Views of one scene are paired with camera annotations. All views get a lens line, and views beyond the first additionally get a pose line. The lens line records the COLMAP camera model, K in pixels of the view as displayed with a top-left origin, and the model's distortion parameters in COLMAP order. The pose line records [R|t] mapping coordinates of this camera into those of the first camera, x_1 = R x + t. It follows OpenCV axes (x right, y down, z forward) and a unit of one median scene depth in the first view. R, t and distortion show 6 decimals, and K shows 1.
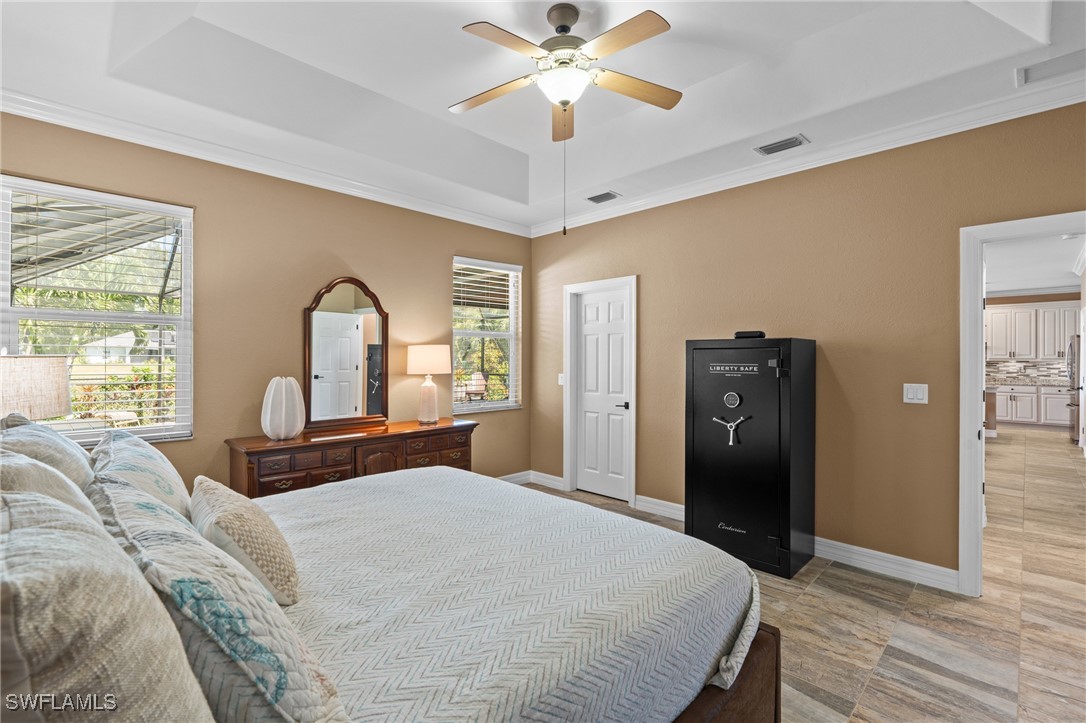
lens RADIAL K [[486.6, 0, 541.8], [0, 486.6, 358.0], [0, 0, 1]] dist [-0.004143, -0.000382]
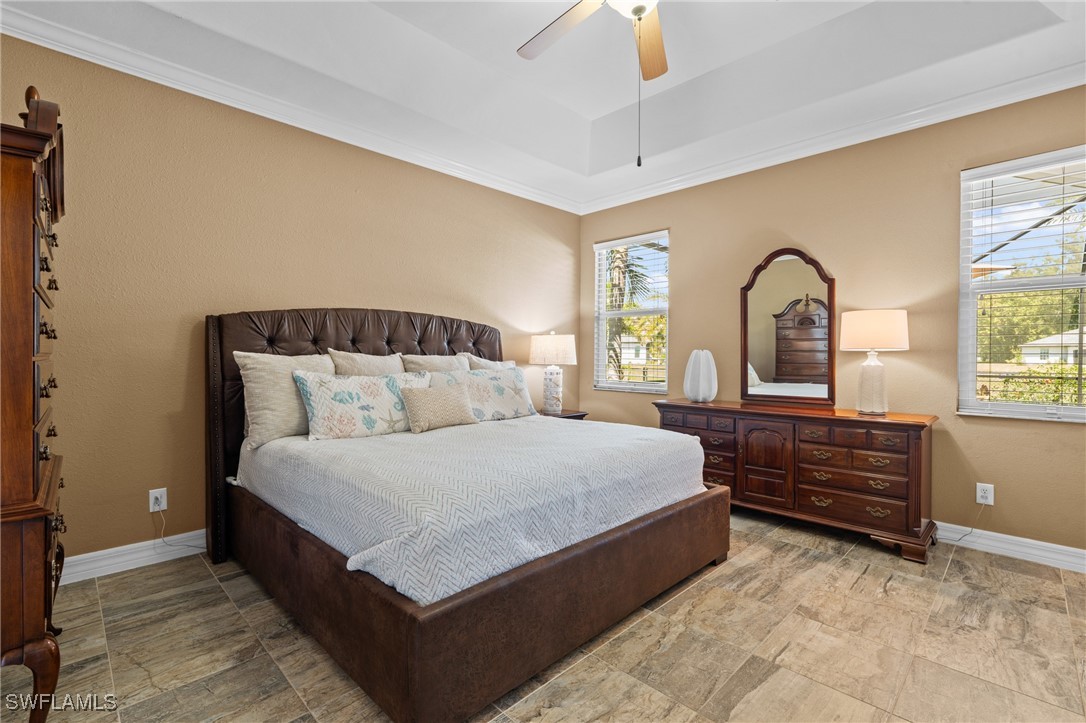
lens RADIAL K [[486.6, 0, 541.8], [0, 486.6, 358.0], [0, 0, 1]] dist [-0.004143, -0.000382]
pose [[0.007526, 0.001044, -0.999971, 0.590227], [-0.004619, 0.999989, 0.001010, 0.054022], [0.999961, 0.004611, 0.007531, 0.537188]]
